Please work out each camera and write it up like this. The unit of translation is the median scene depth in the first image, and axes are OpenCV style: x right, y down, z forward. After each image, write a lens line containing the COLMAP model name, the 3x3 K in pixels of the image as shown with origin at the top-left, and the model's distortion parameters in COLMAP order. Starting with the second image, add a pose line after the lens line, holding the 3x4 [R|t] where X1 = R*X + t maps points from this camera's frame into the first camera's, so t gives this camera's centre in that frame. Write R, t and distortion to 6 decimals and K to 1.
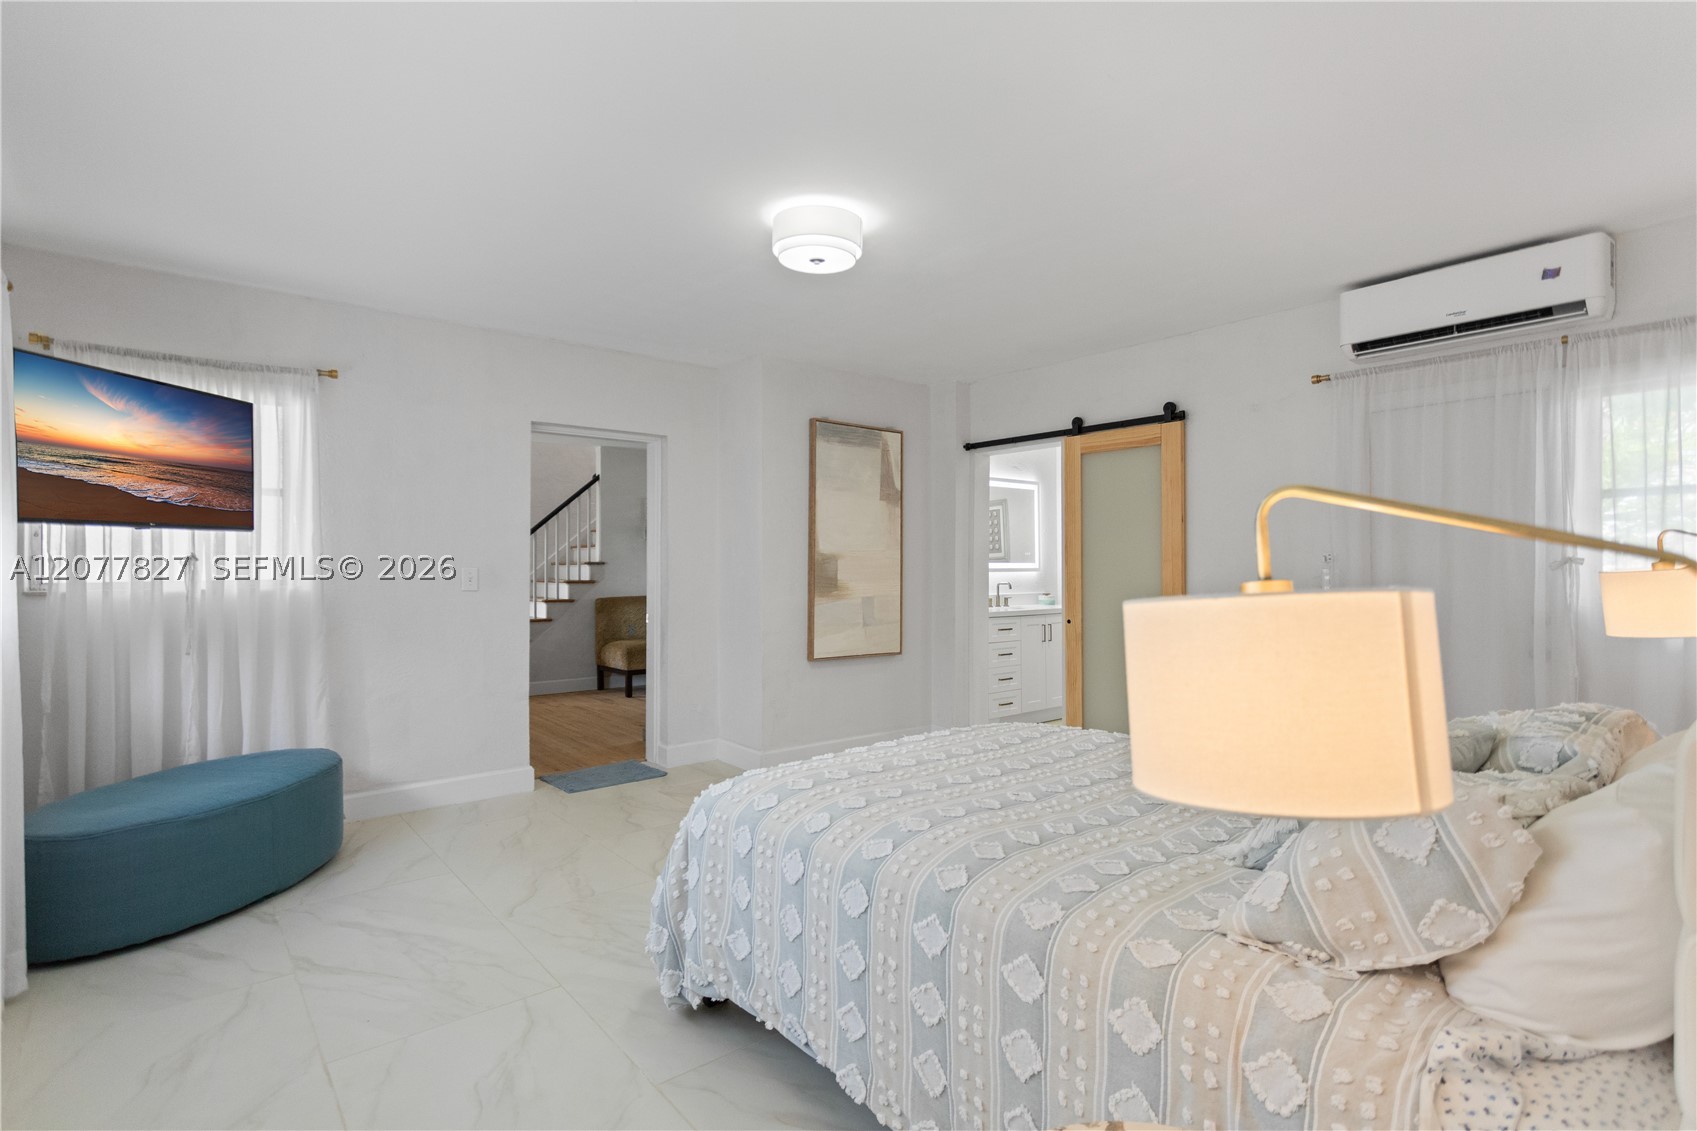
lens RADIAL K [[815.1, 0, 843.8], [0, 815.1, 563.1], [0, 0, 1]] dist [0.006746, -0.002134]
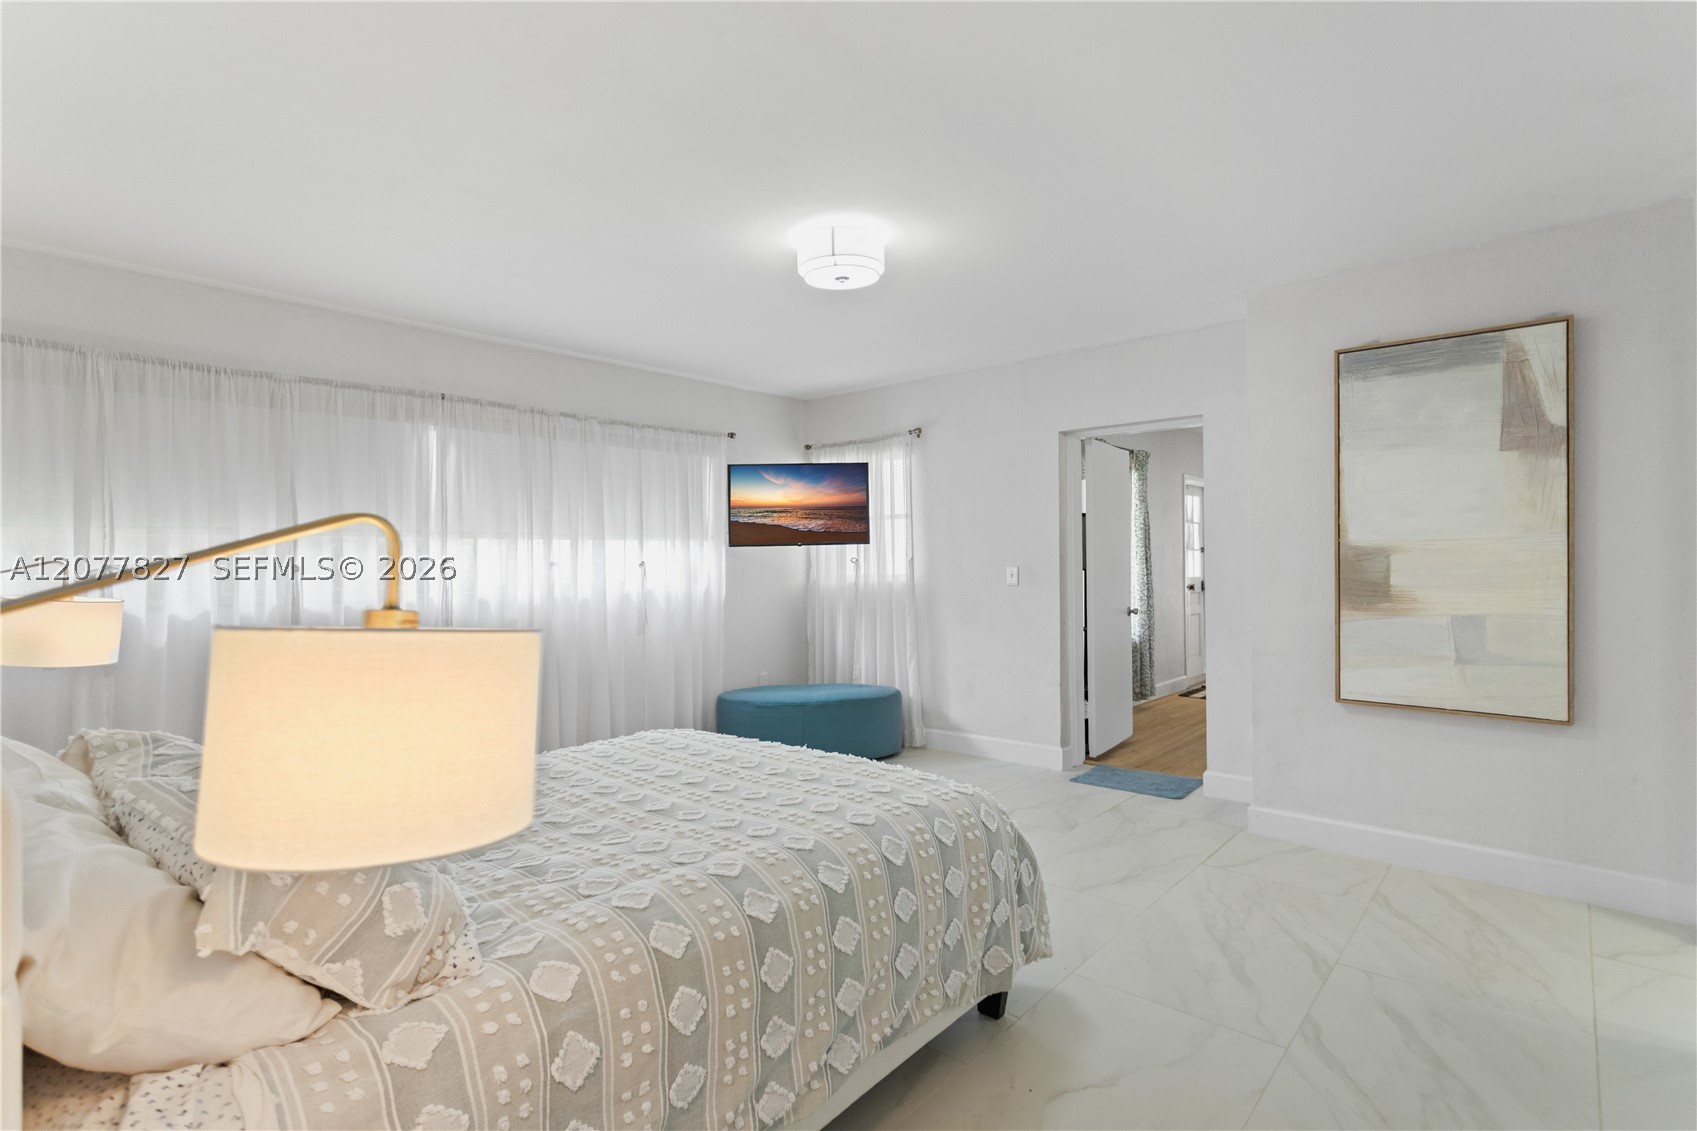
lens RADIAL K [[815.1, 0, 842.6], [0, 815.1, 555.2], [0, 0, 1]] dist [0.006746, -0.002134]
pose [[0.186924, -0.006351, -0.982354, 0.796636], [0.015949, 0.999867, -0.003429, -0.012435], [0.982245, -0.015027, 0.187000, 0.643908]]
